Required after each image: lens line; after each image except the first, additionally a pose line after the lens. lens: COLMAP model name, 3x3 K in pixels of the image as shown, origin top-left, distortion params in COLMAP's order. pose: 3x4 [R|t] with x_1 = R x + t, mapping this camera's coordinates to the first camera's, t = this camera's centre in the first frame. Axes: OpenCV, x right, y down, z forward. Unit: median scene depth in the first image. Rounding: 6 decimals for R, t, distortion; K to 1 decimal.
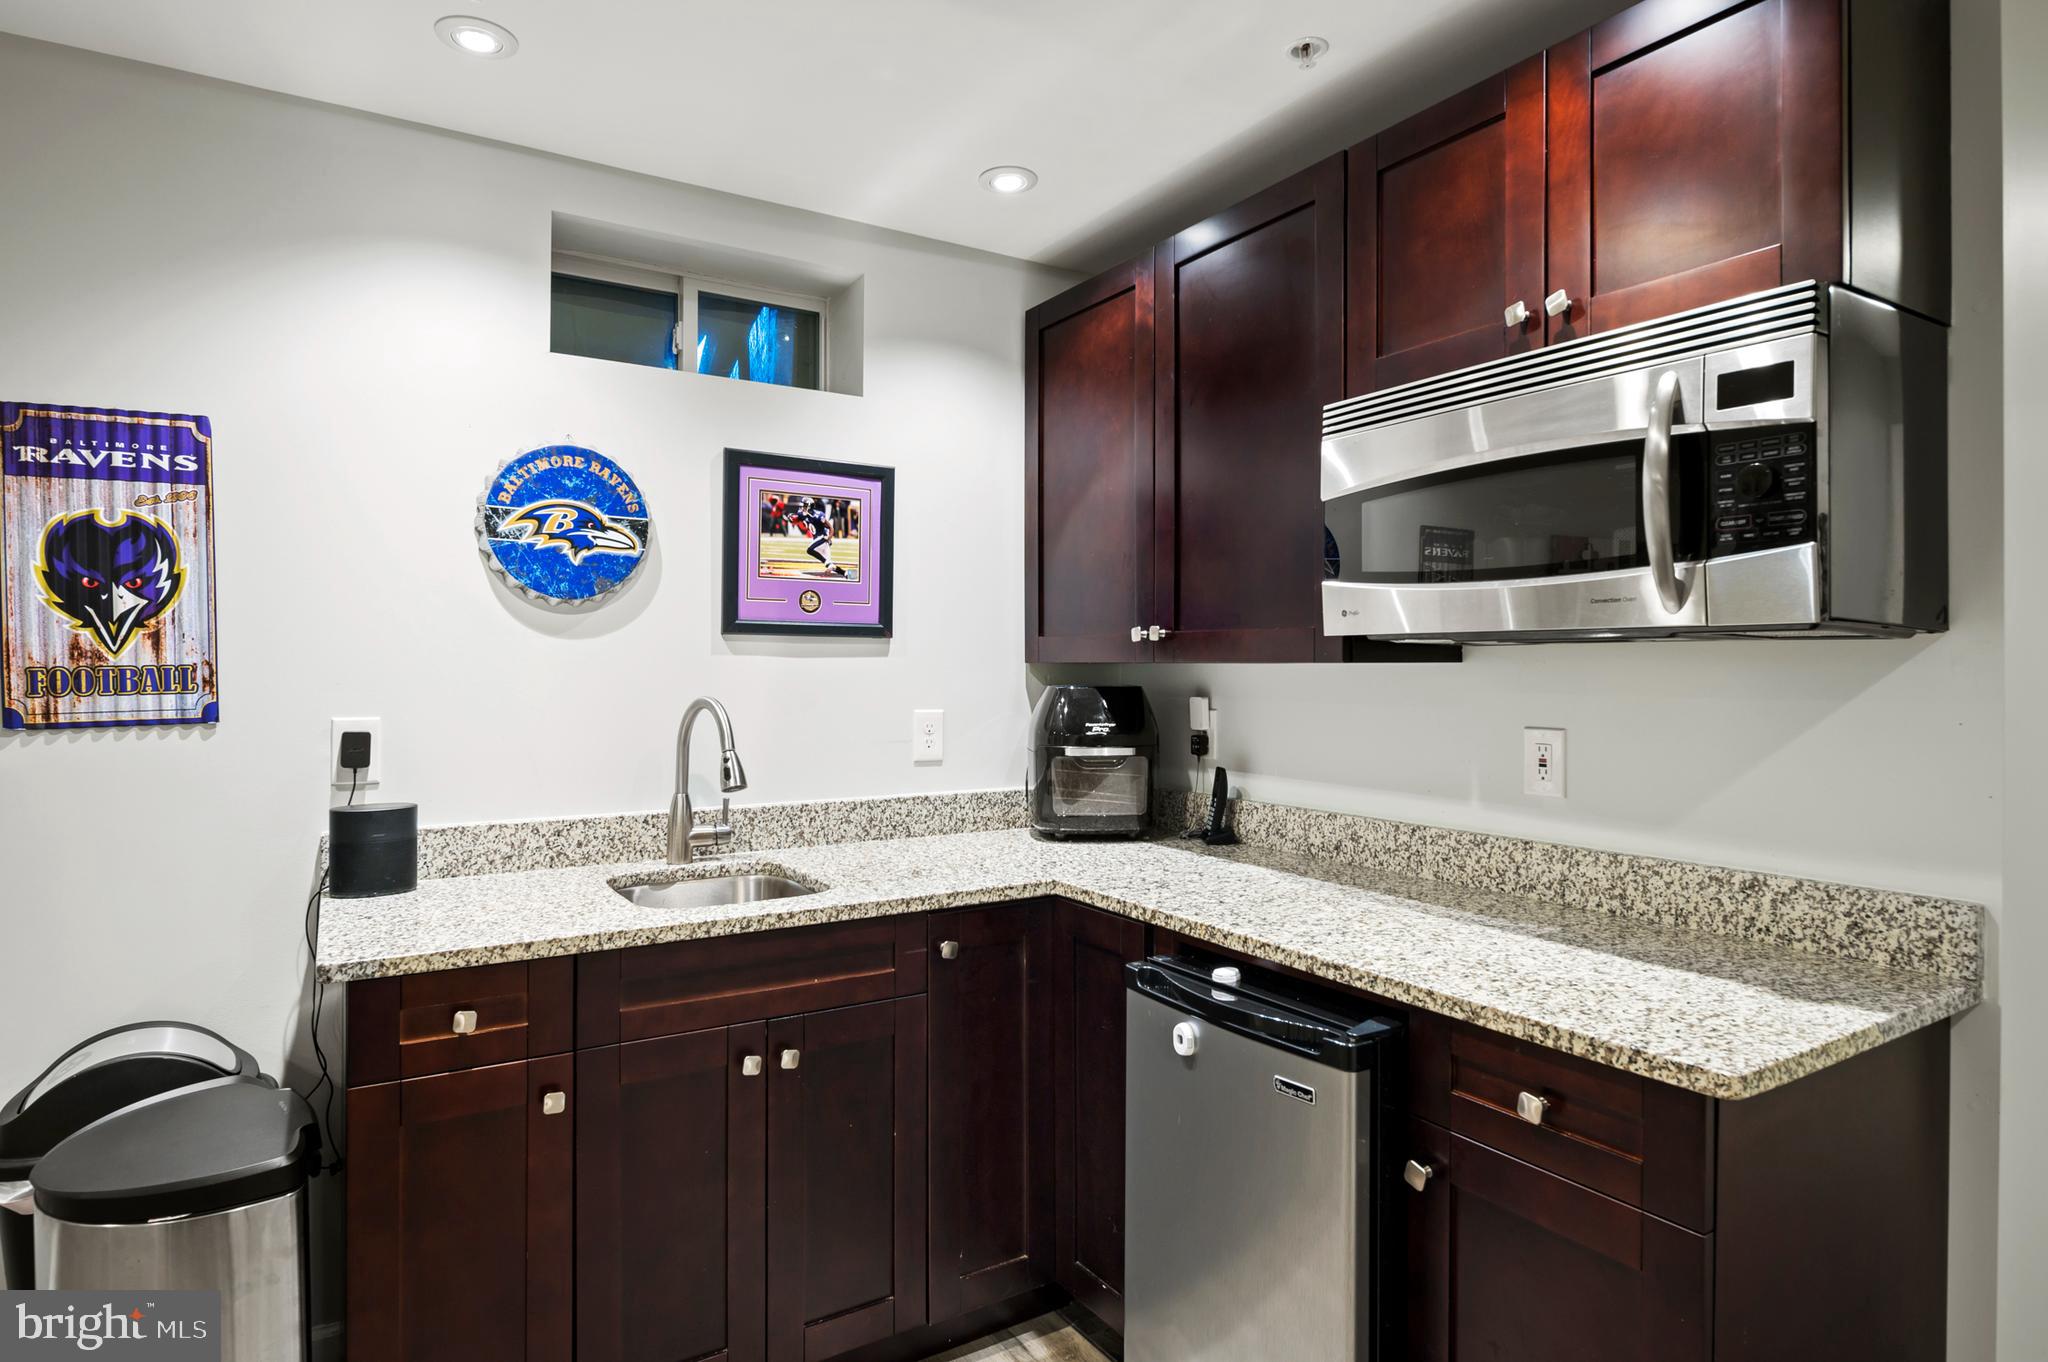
lens RADIAL K [[1104.8, 0, 1020.0], [0, 1104.8, 667.2], [0, 0, 1]] dist [0.006086, -0.006382]
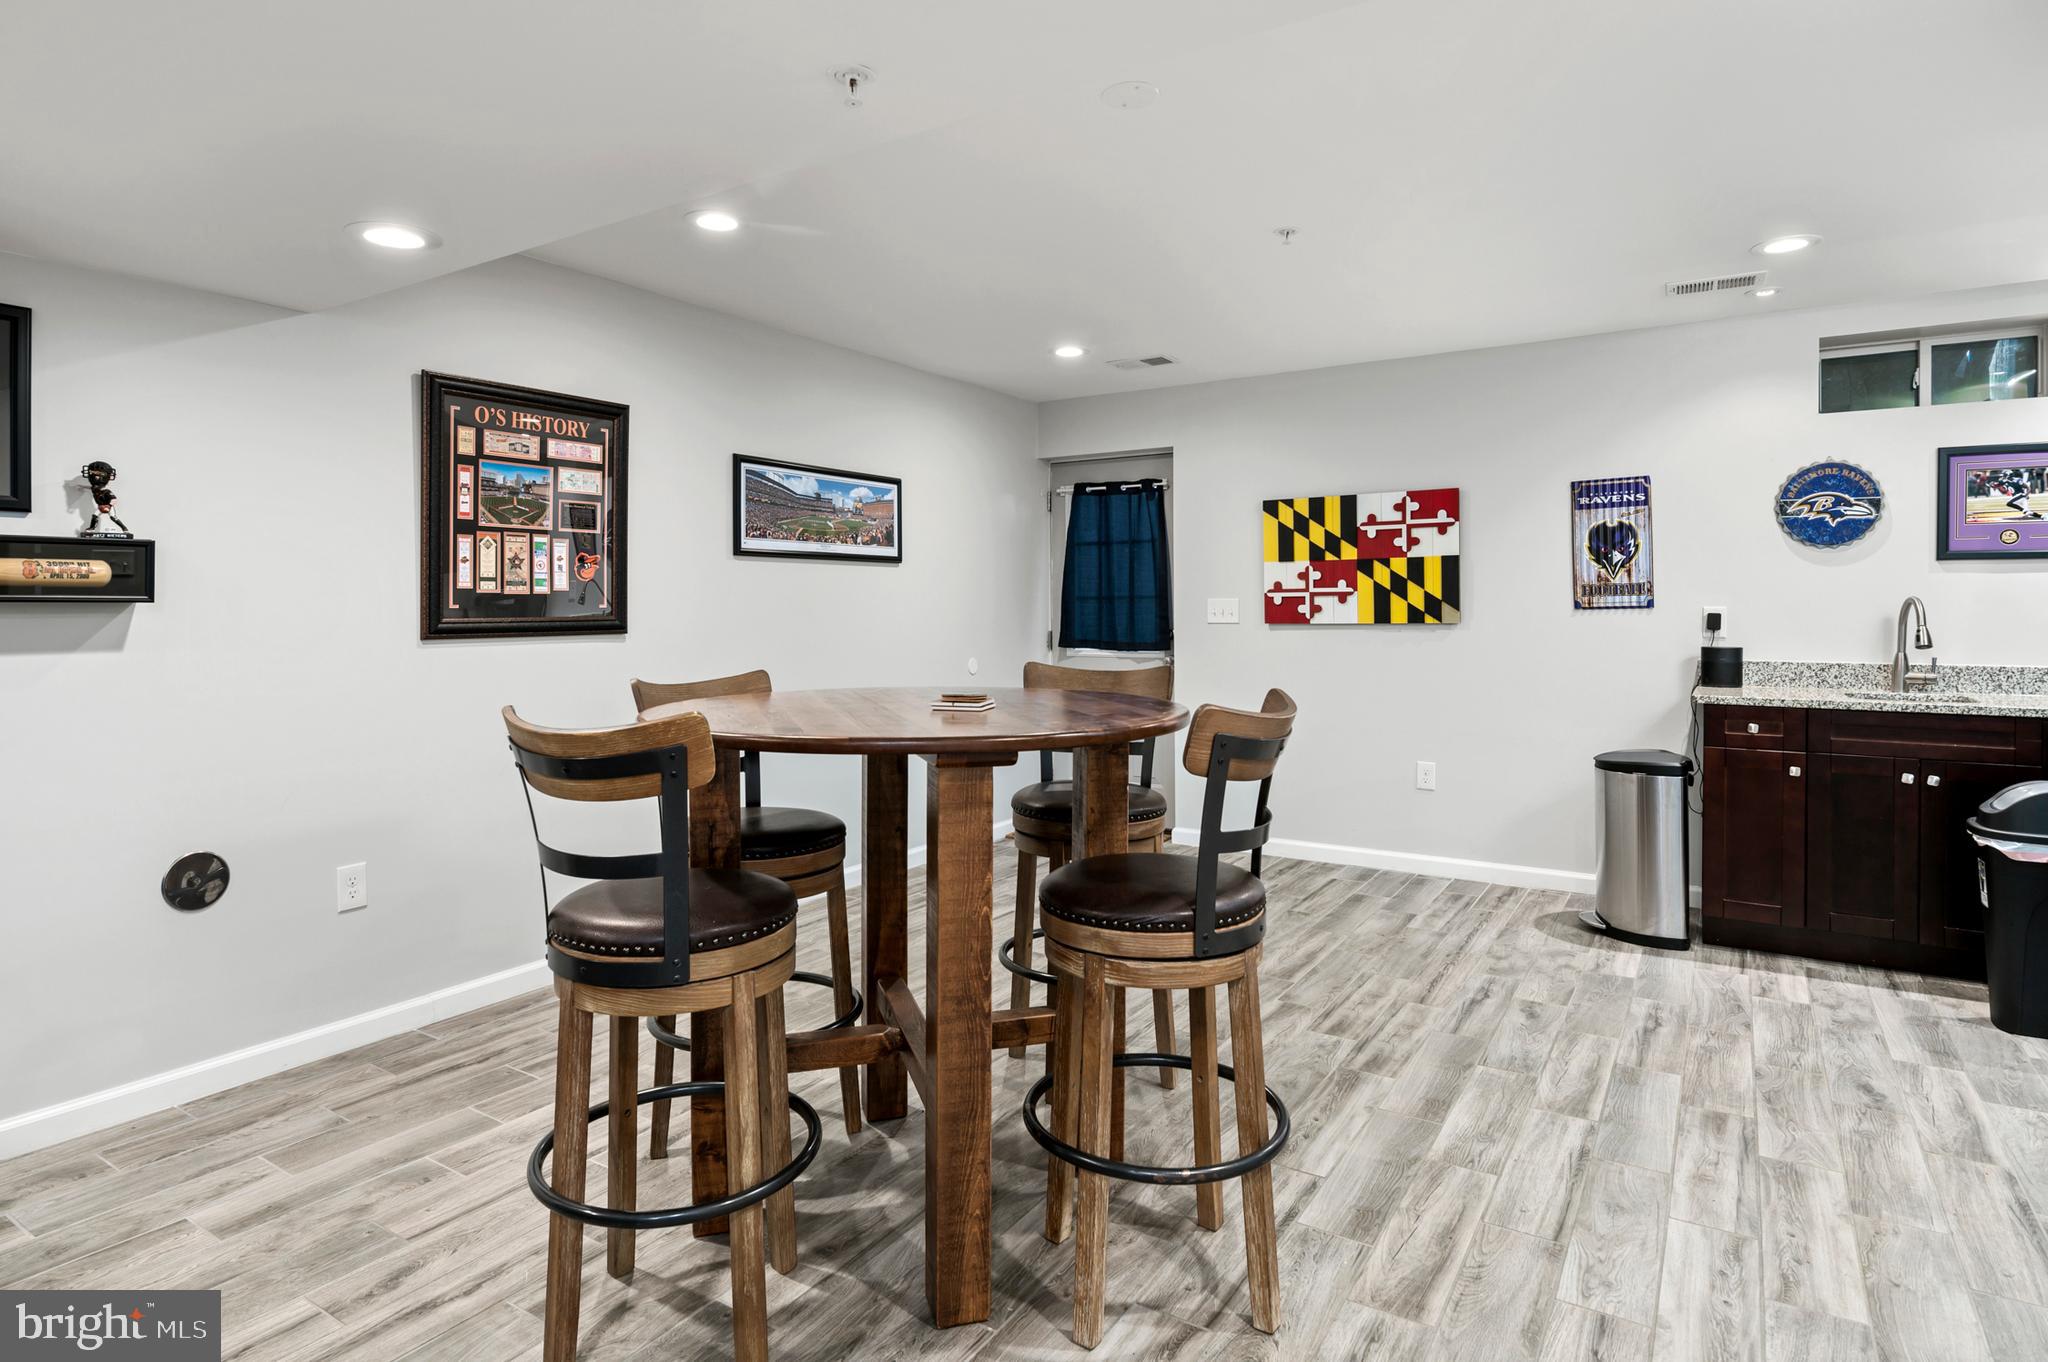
lens RADIAL K [[1104.8, 0, 1016.5], [0, 1104.8, 606.5], [0, 0, 1]] dist [0.006086, -0.006382]
pose [[0.419402, -0.000470, -0.907801, 0.814649], [0.004216, 0.999990, 0.001430, 0.038595], [0.907791, -0.004427, 0.419400, -1.177114]]
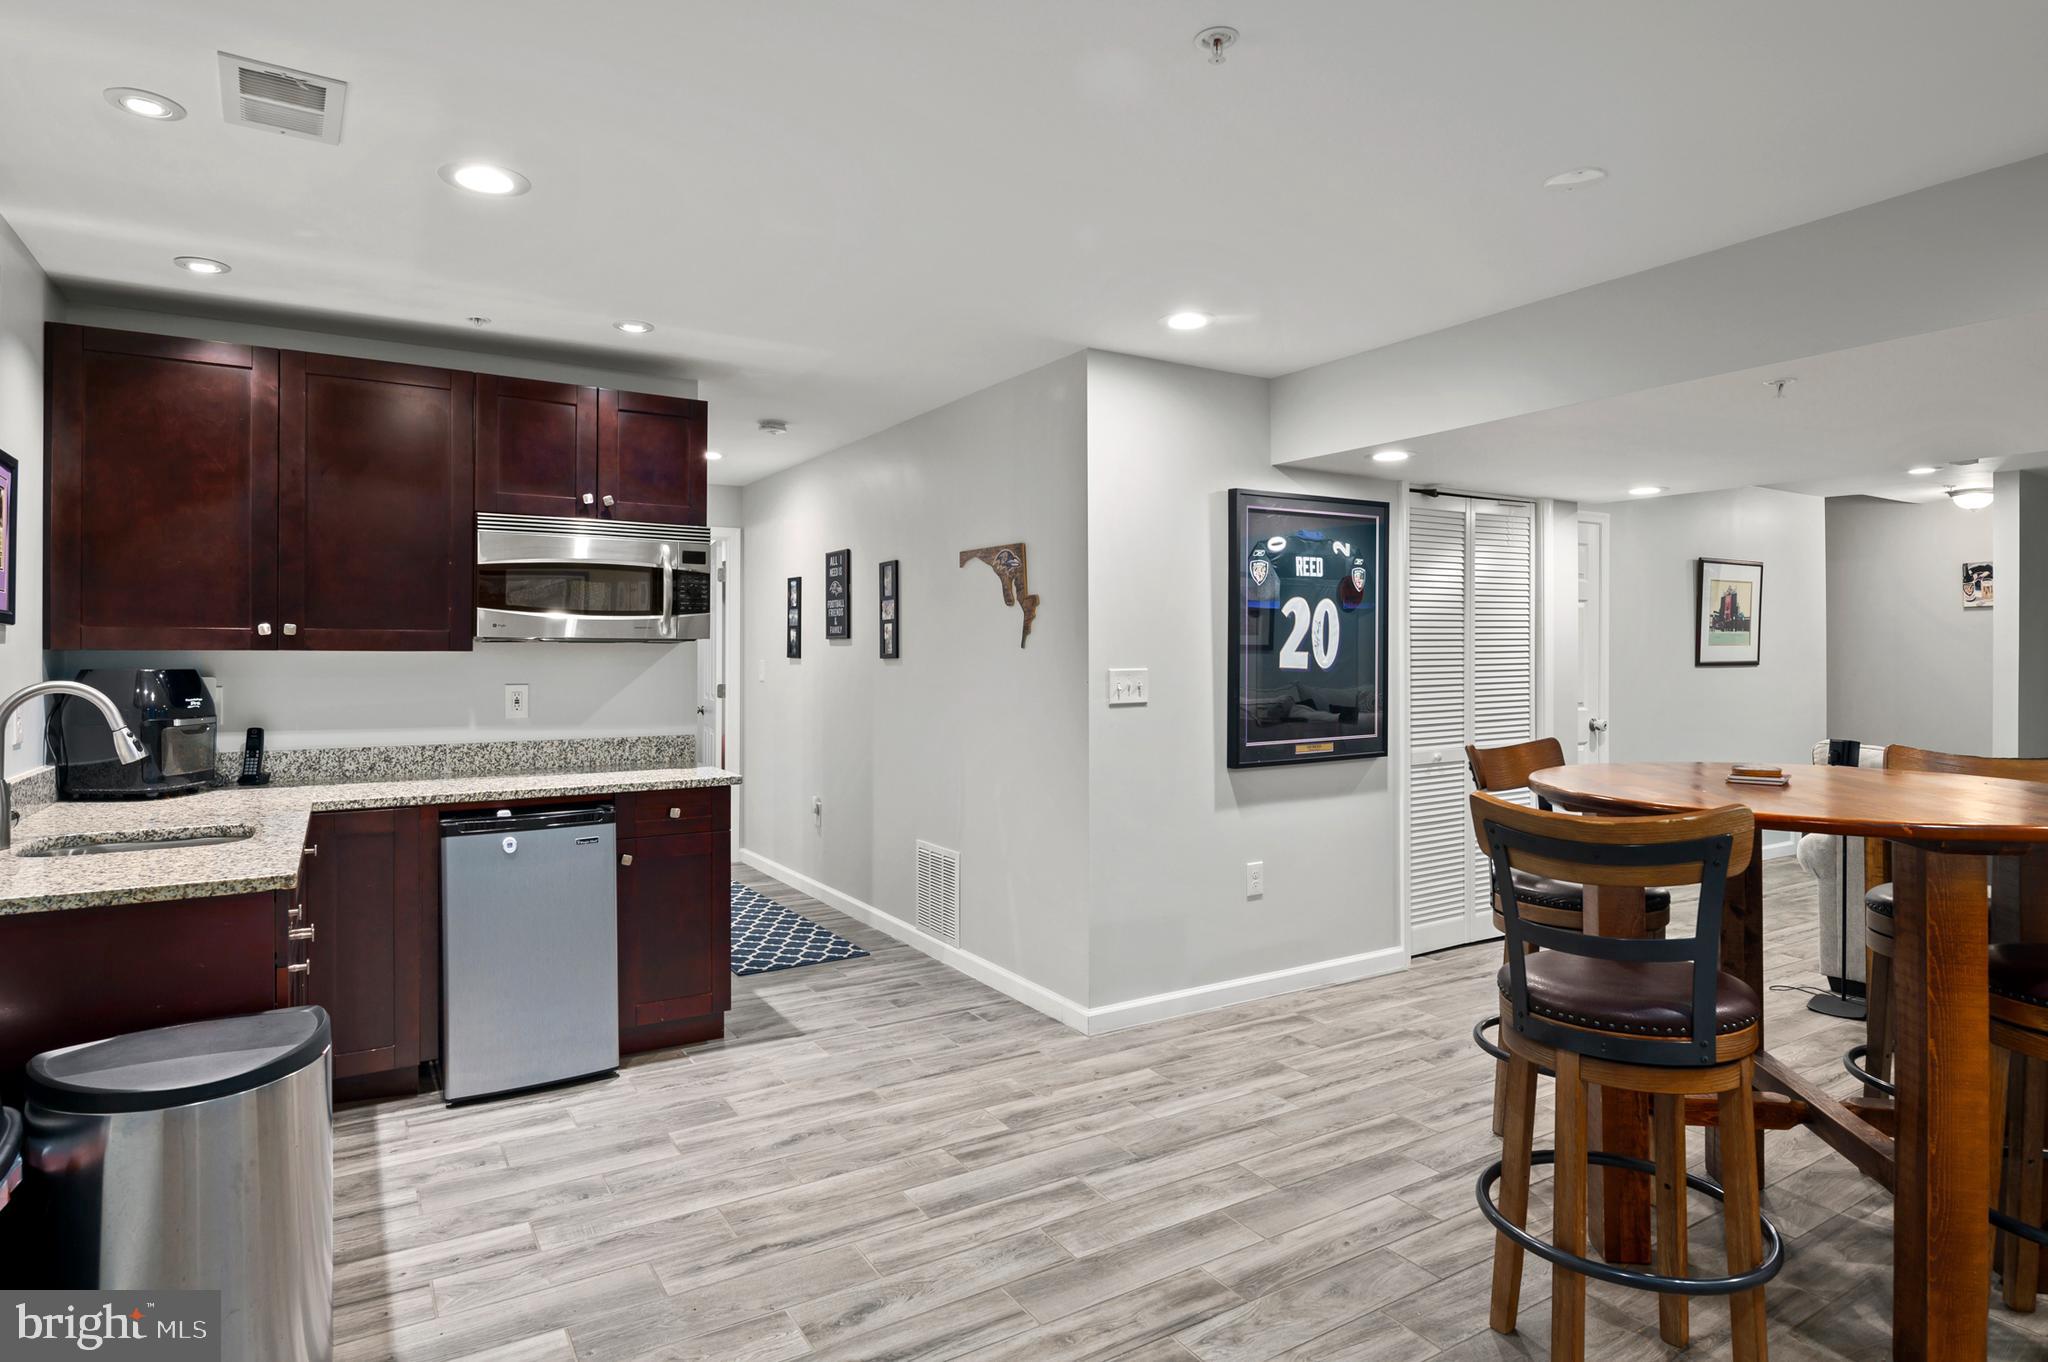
lens RADIAL K [[1104.8, 0, 1018.5], [0, 1104.8, 669.0], [0, 0, 1]] dist [0.006086, -0.006382]
pose [[0.016102, -0.013508, 0.999779, -1.495027], [-0.000445, 0.999909, 0.013517, -0.000120], [-0.999870, -0.000663, 0.016094, 0.062570]]
